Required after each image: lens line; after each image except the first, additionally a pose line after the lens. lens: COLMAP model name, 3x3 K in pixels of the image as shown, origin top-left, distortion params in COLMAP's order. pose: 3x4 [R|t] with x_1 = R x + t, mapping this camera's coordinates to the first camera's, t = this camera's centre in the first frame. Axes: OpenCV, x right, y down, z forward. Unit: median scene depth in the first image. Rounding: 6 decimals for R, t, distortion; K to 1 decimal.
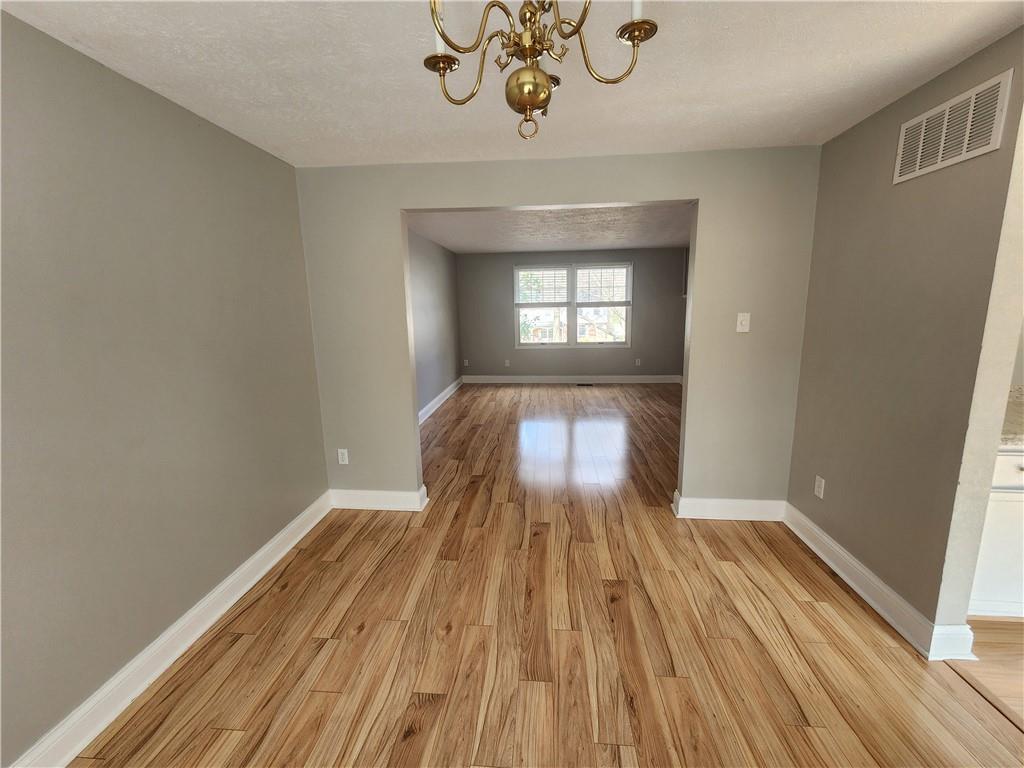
lens RADIAL K [[423.4, 0, 514.2], [0, 423.4, 383.0], [0, 0, 1]] dist [0.001439, 0.000399]
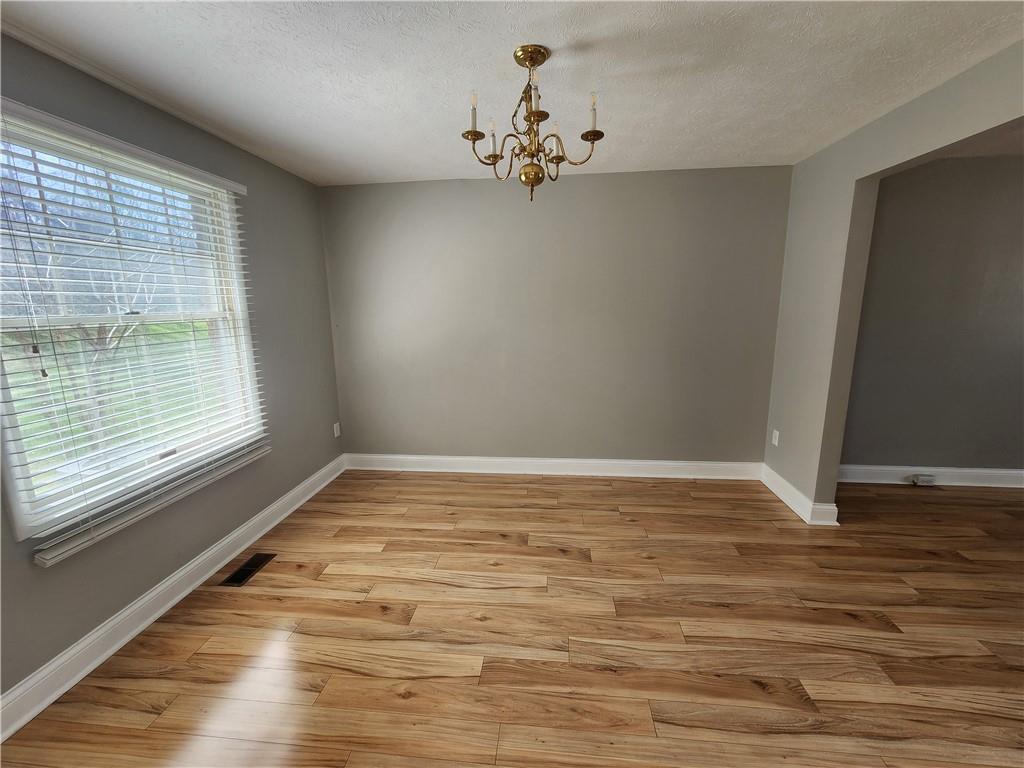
lens RADIAL K [[423.4, 0, 514.5], [0, 423.4, 380.6], [0, 0, 1]] dist [0.001439, 0.000399]
pose [[-0.015562, 0.202455, -0.979168, 0.946528], [-0.176167, 0.963412, 0.201997, -0.095165], [0.984237, 0.175641, 0.020673, 0.494357]]
